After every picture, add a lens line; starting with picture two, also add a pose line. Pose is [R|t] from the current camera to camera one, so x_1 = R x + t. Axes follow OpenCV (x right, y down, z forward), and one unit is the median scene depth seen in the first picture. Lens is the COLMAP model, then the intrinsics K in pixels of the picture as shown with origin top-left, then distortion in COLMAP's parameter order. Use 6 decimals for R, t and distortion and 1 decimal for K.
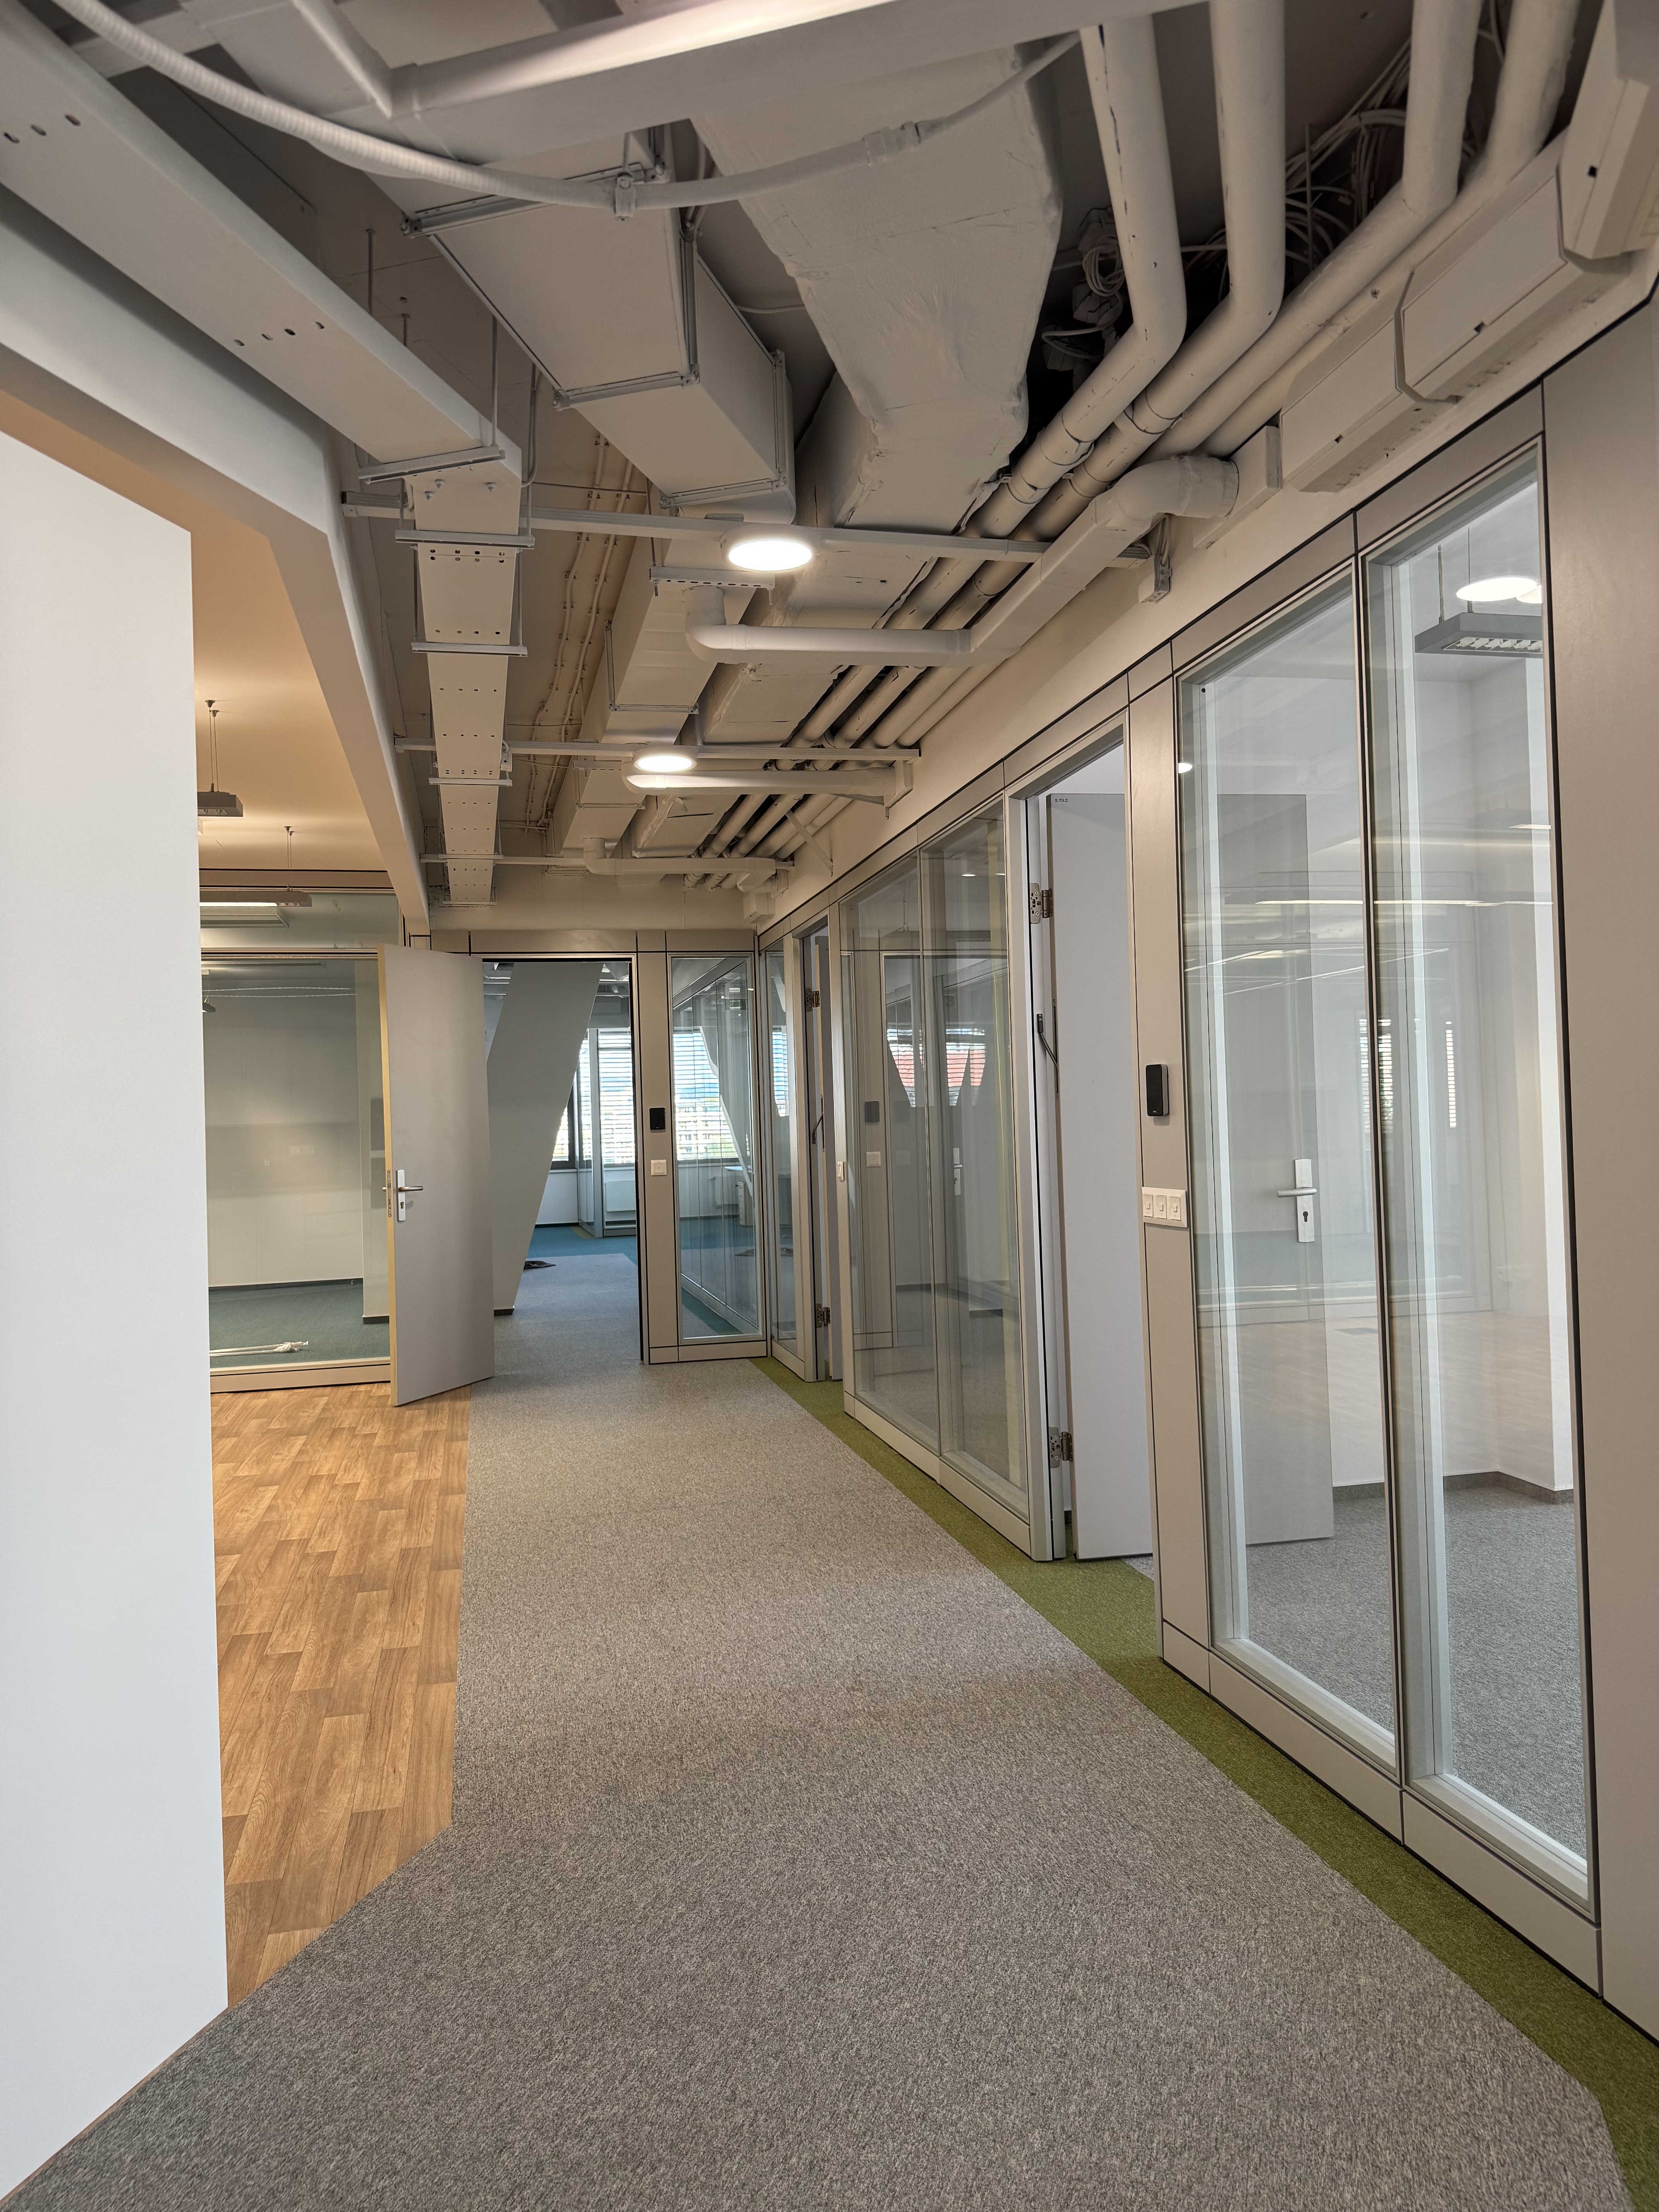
lens RADIAL K [[1562.1, 0, 829.5], [0, 1562.1, 1106.0], [0, 0, 1]] dist [0.171269, -0.197250]
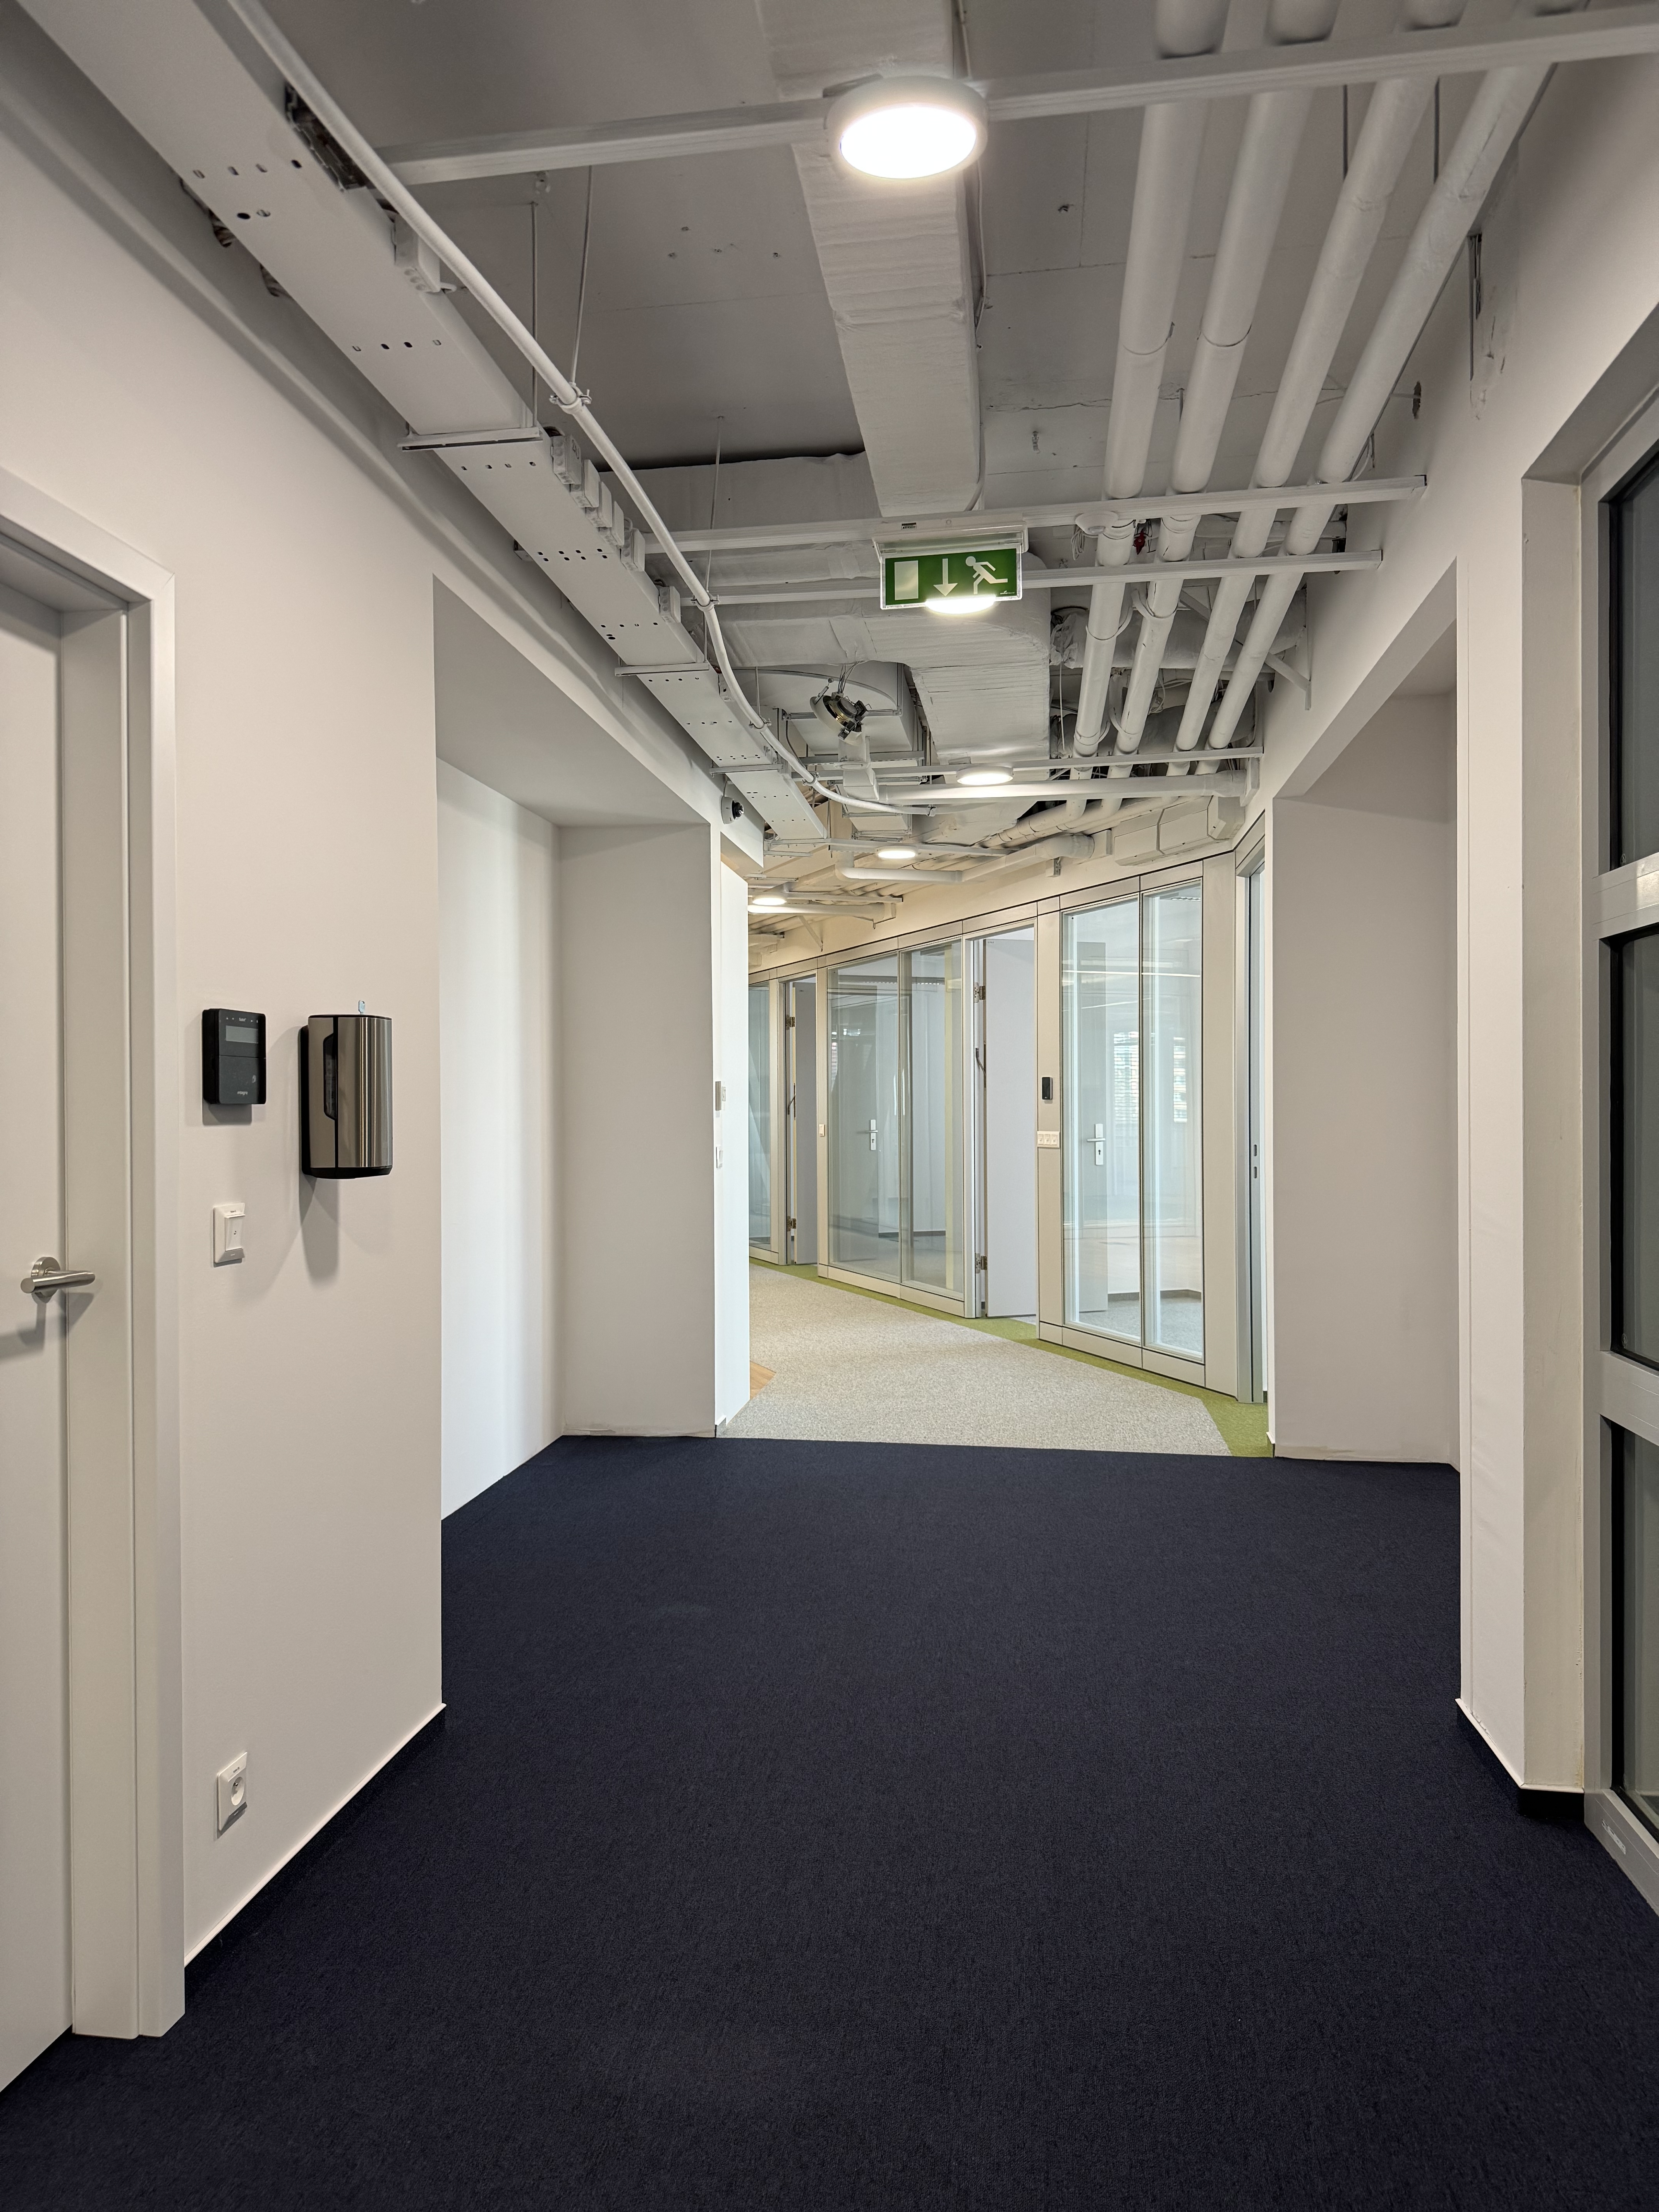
lens RADIAL K [[1562.1, 0, 829.5], [0, 1562.1, 1106.0], [0, 0, 1]] dist [0.171269, -0.197250]
pose [[0.987883, 0.022440, 0.153567, -0.358252], [-0.023883, 0.999686, 0.007556, 0.005247], [-0.153349, -0.011132, 0.988109, -0.945982]]
